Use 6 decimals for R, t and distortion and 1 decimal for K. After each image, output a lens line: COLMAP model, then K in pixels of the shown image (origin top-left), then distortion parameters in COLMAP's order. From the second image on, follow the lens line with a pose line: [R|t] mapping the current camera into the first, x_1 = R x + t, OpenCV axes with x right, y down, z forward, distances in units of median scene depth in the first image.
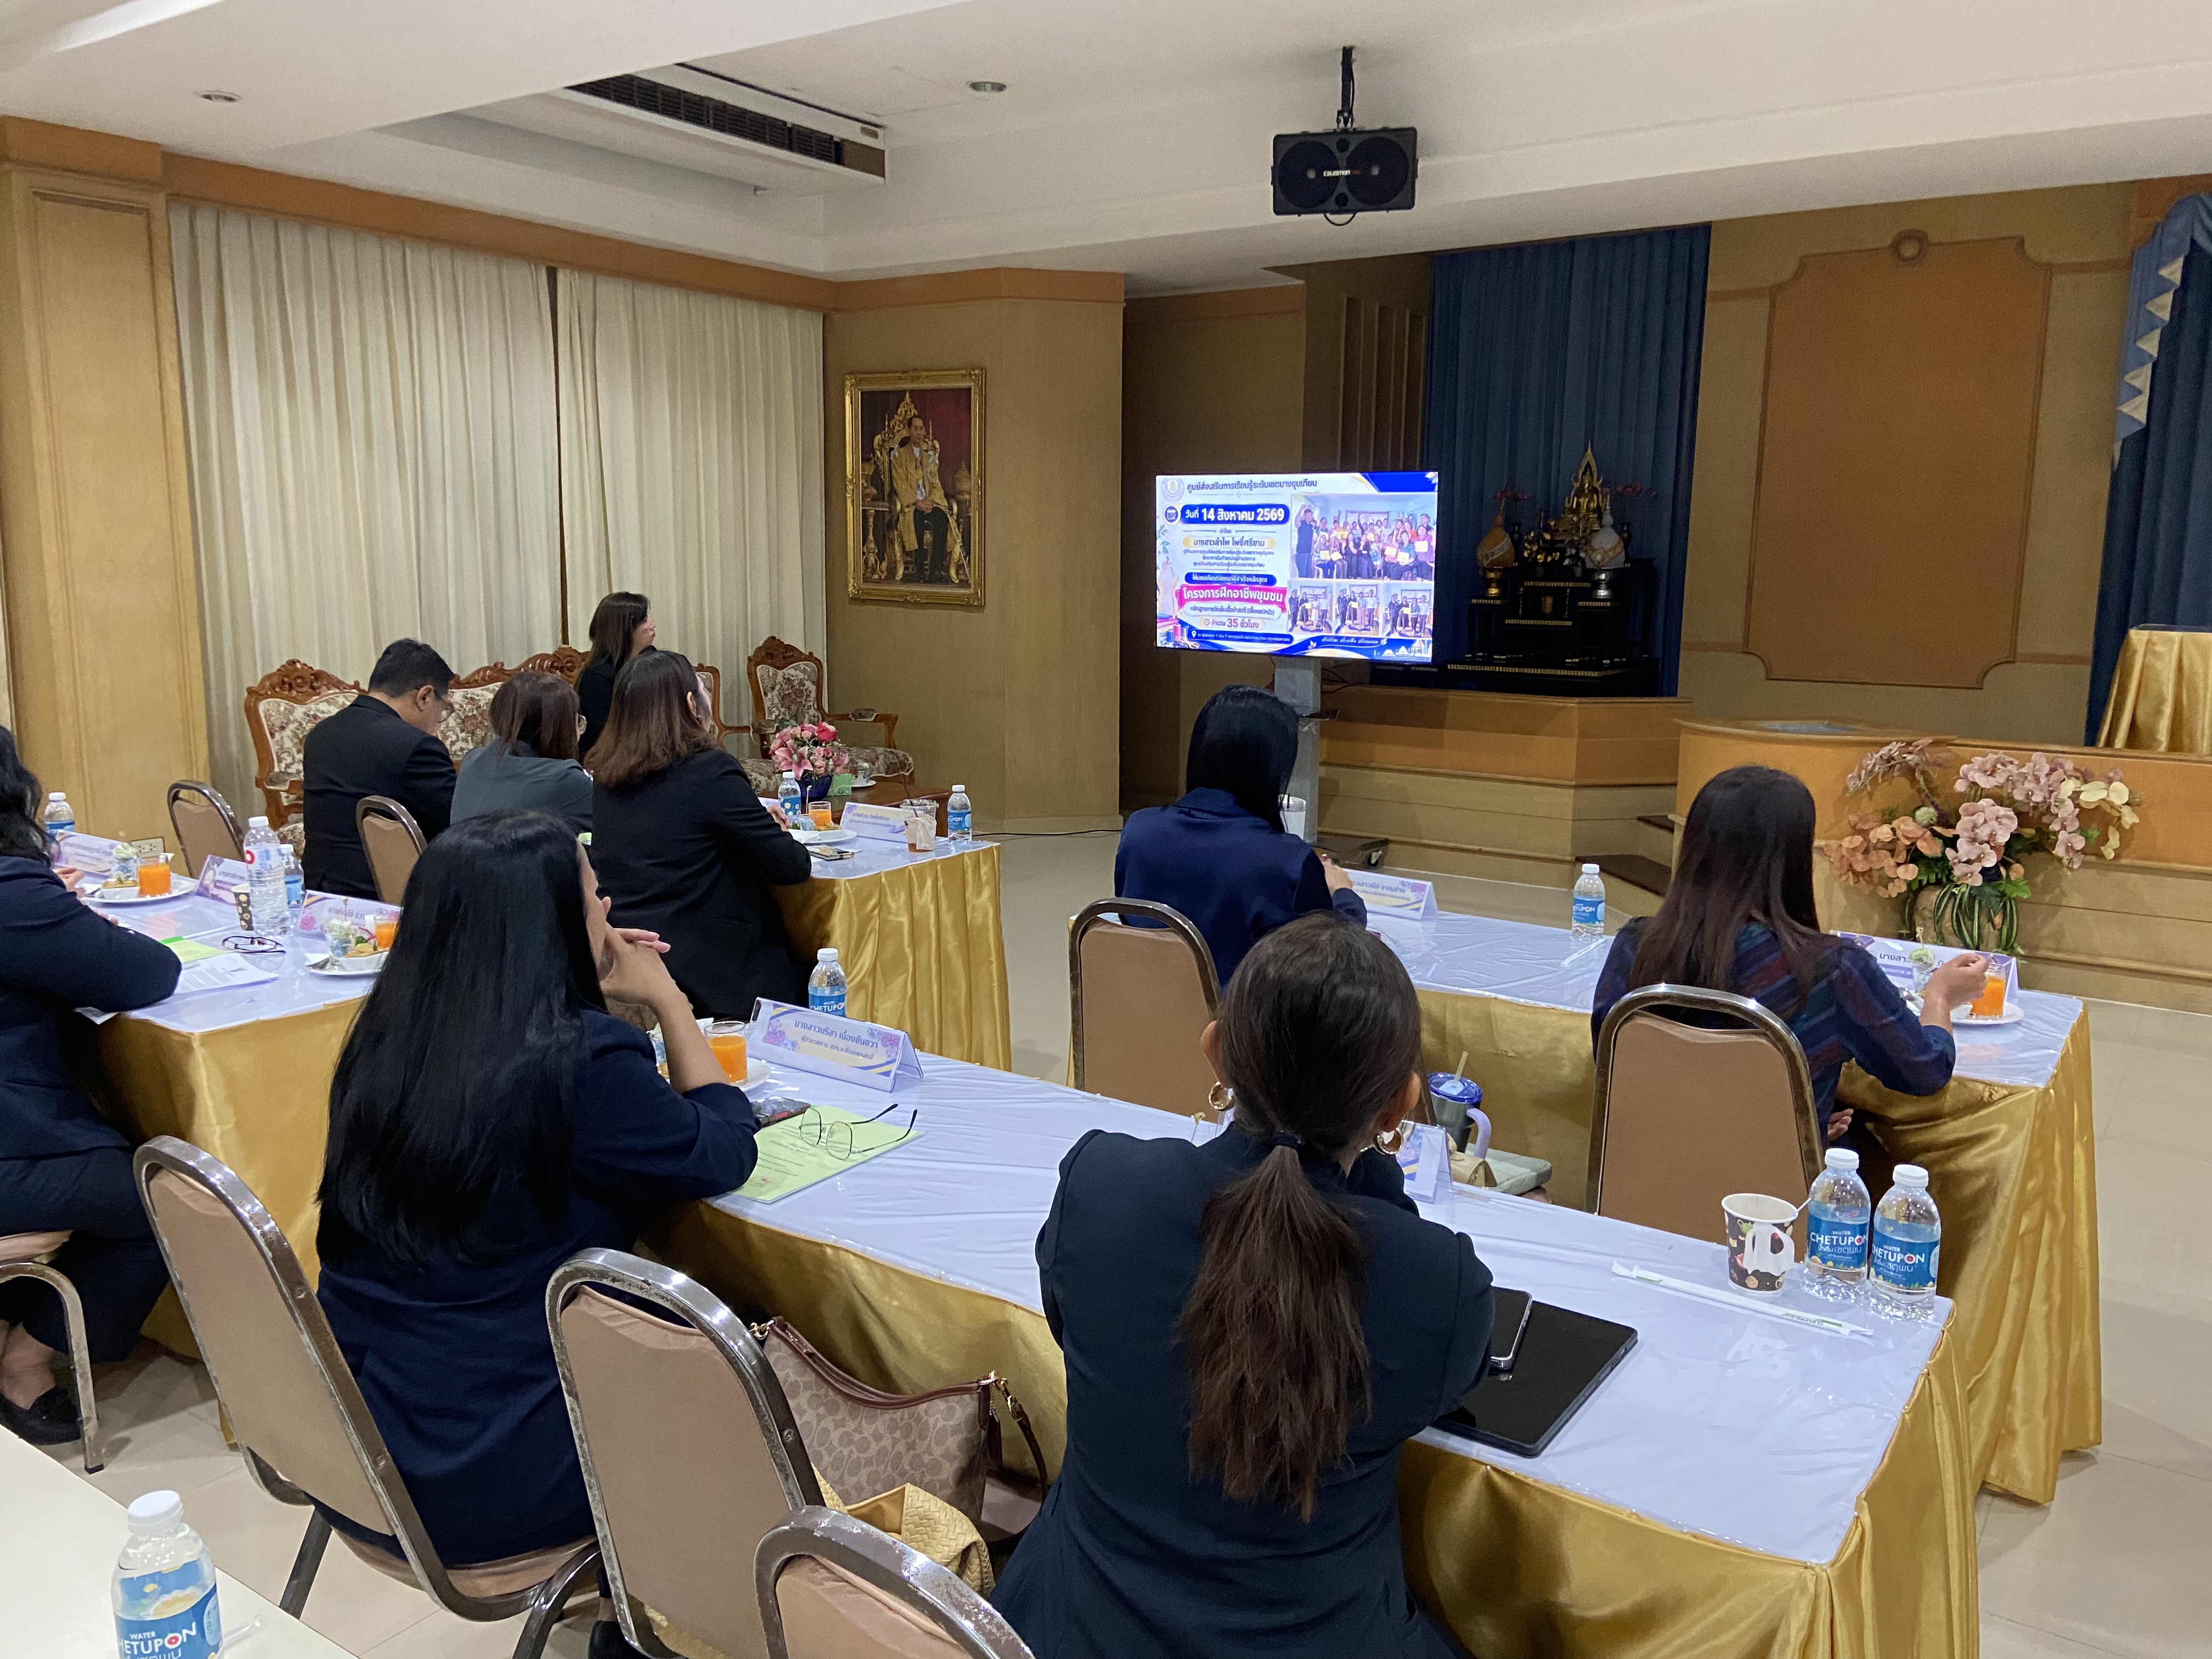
lens RADIAL K [[1675.0, 0, 1089.2], [0, 1675.0, 808.4], [0, 0, 1]] dist [0.139332, -0.163531]
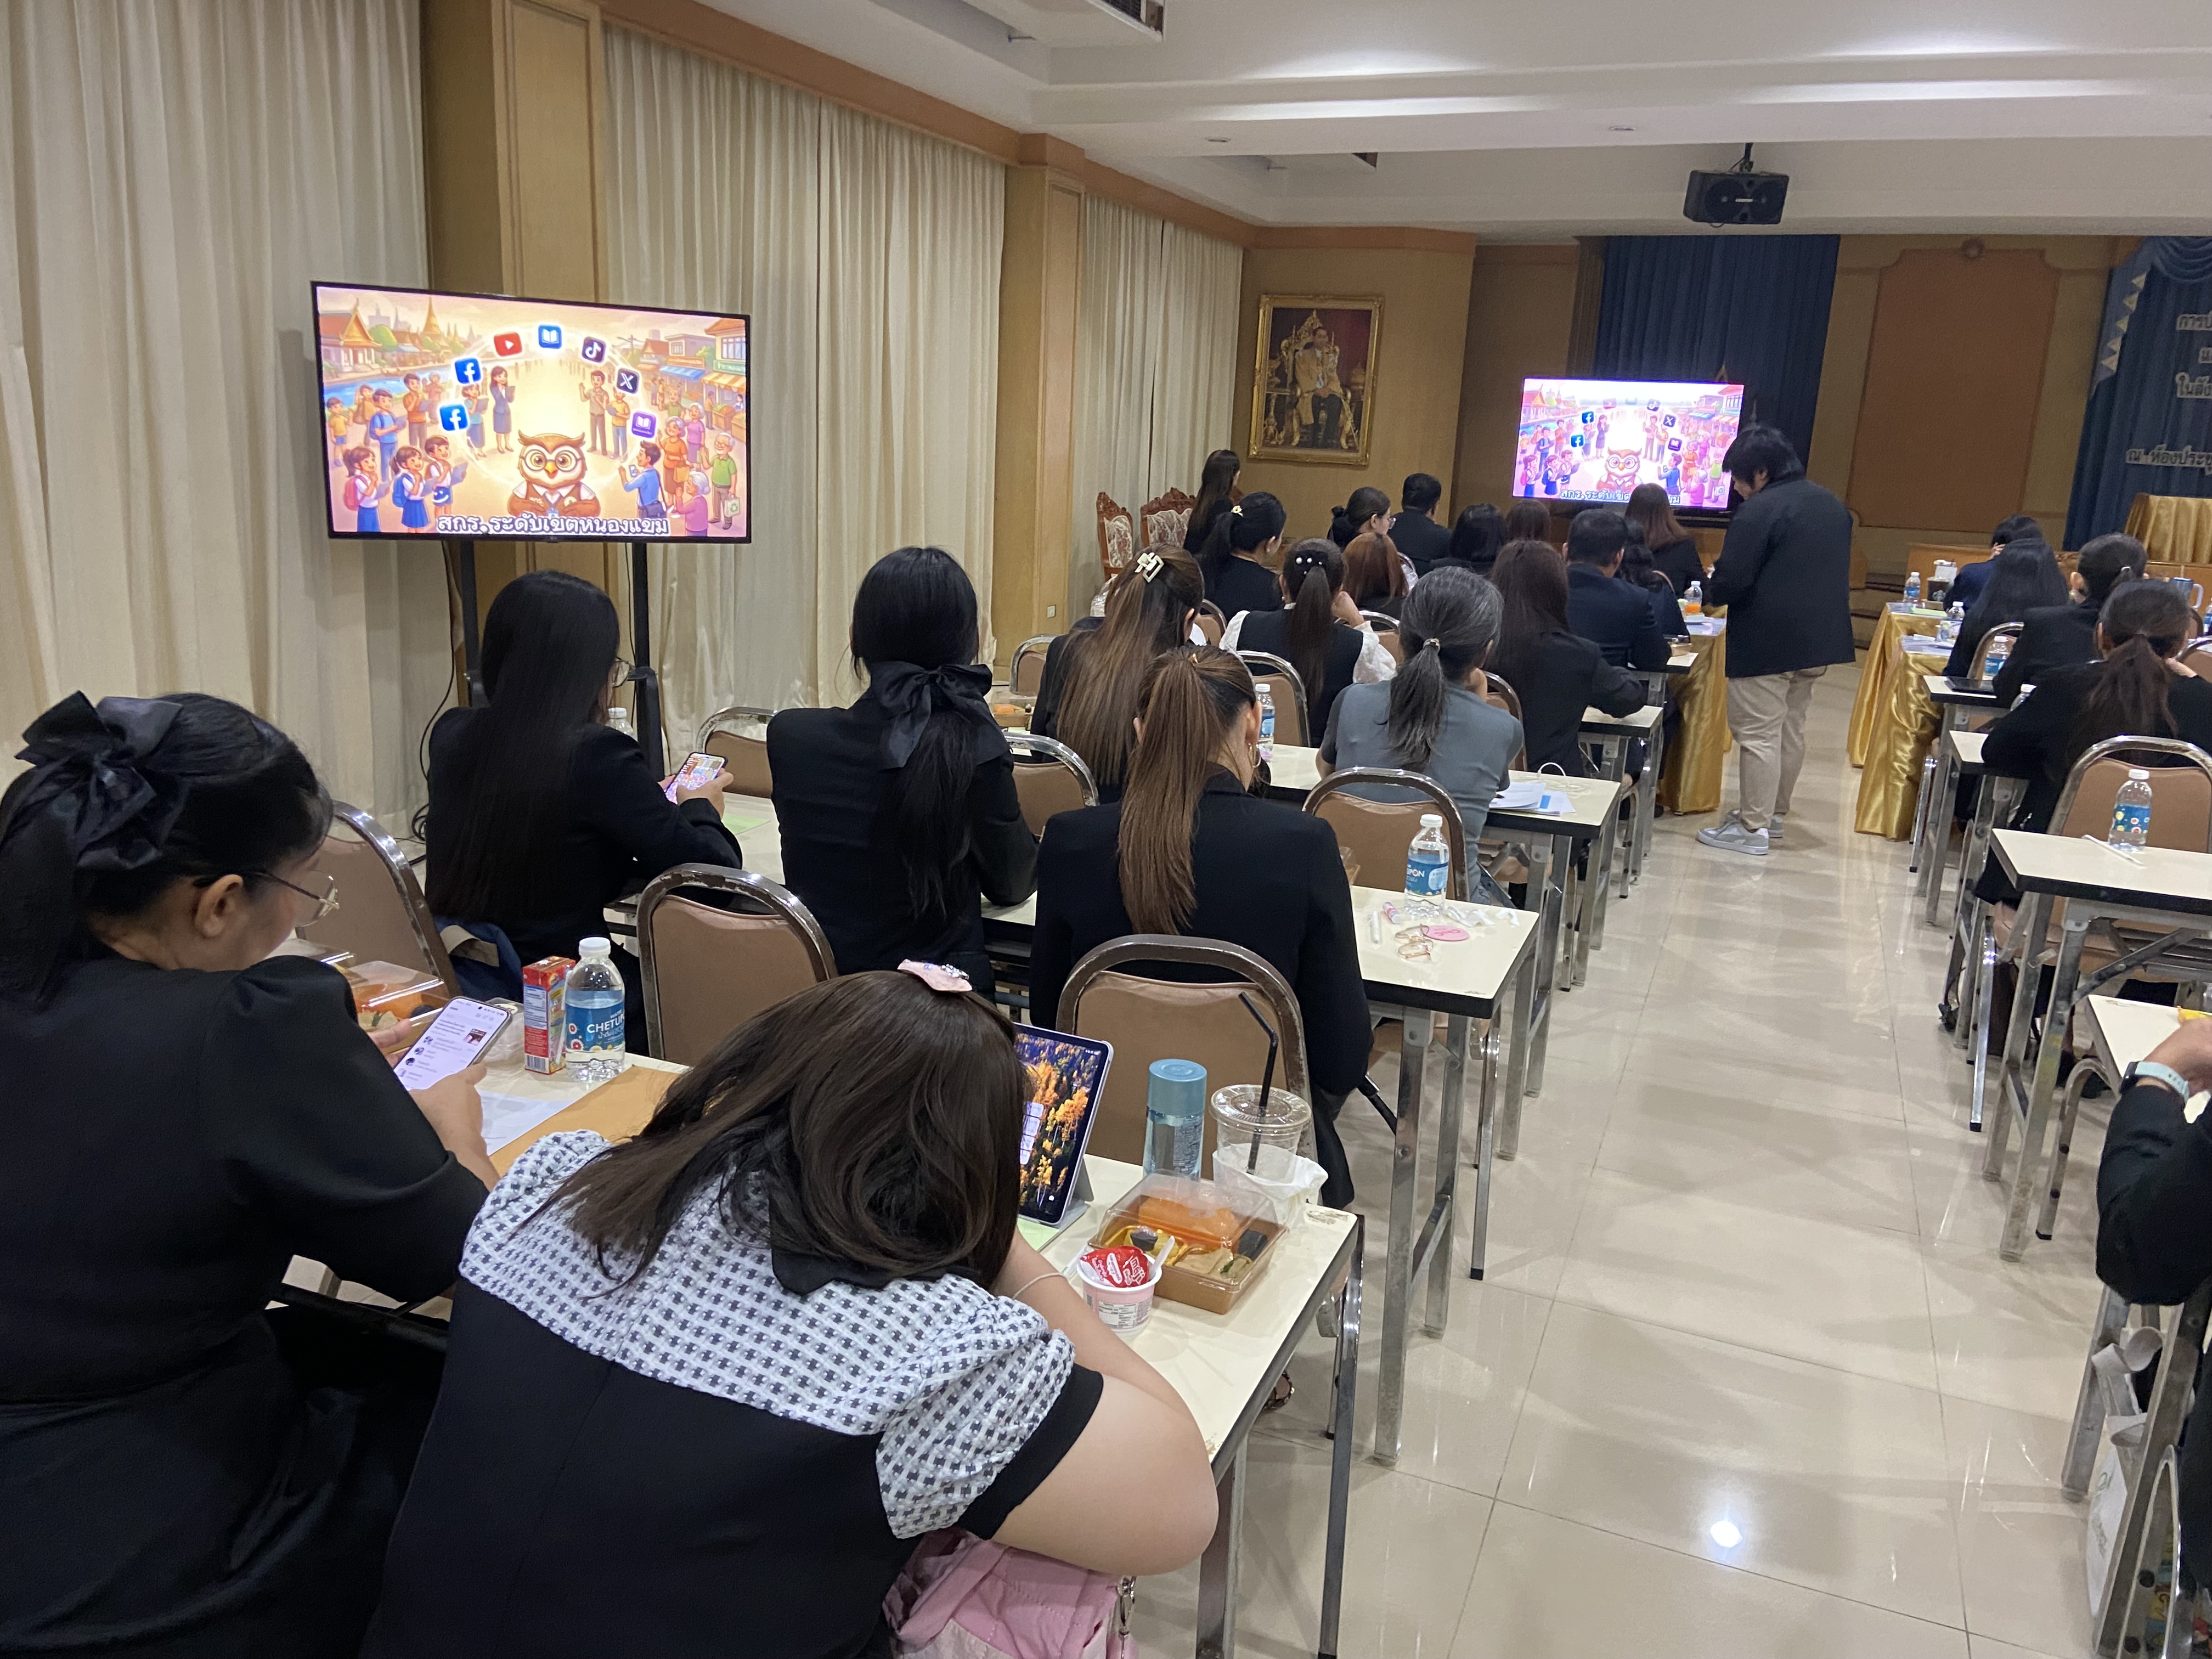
lens RADIAL K [[1664.6, 0, 1121.2], [0, 1664.6, 791.8], [0, 0, 1]] dist [0.135344, -0.162840]
pose [[0.976560, -0.012555, 0.214881, -0.639905], [-0.002088, 0.997698, 0.067783, 0.066415], [-0.215237, -0.066643, 0.974285, -0.400992]]
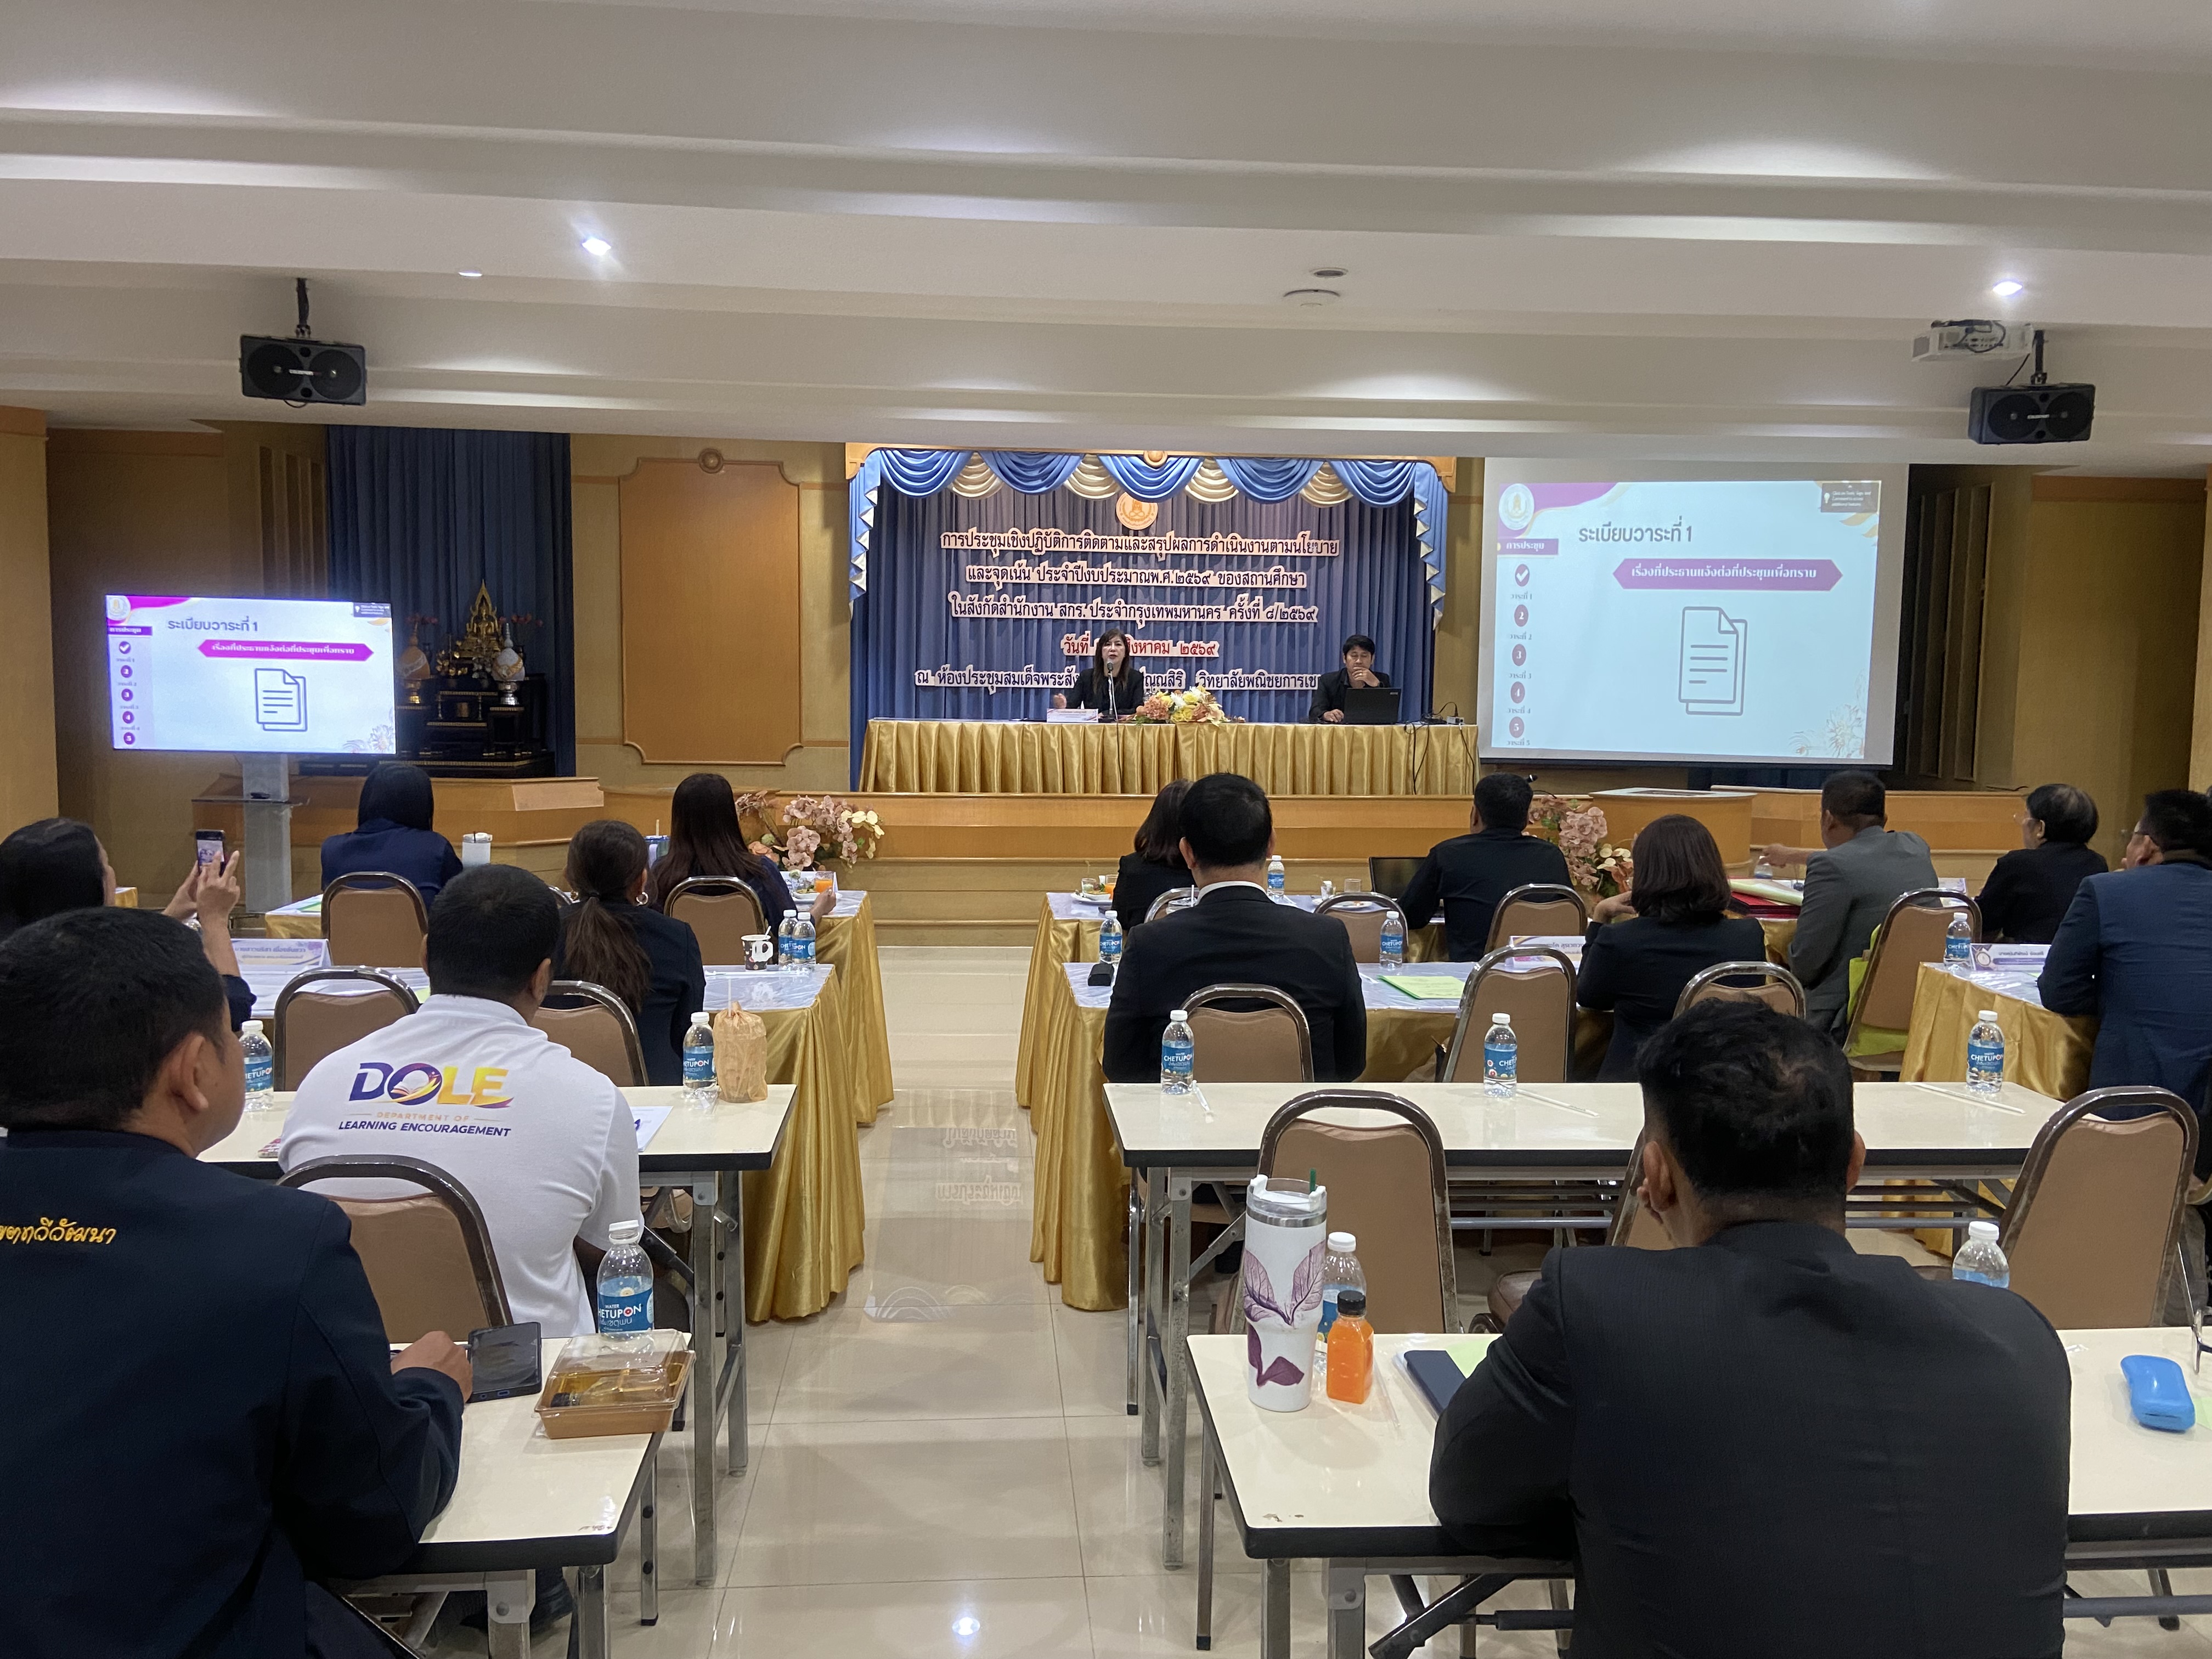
lens RADIAL K [[1686.7, 0, 1111.4], [0, 1686.7, 799.0], [0, 0, 1]] dist [0.144862, -0.166532]
pose [[0.776310, -0.046868, 0.628606, -0.172404], [0.092868, 0.994854, -0.040515, 0.043186], [-0.623472, 0.089830, 0.776668, -0.286378]]
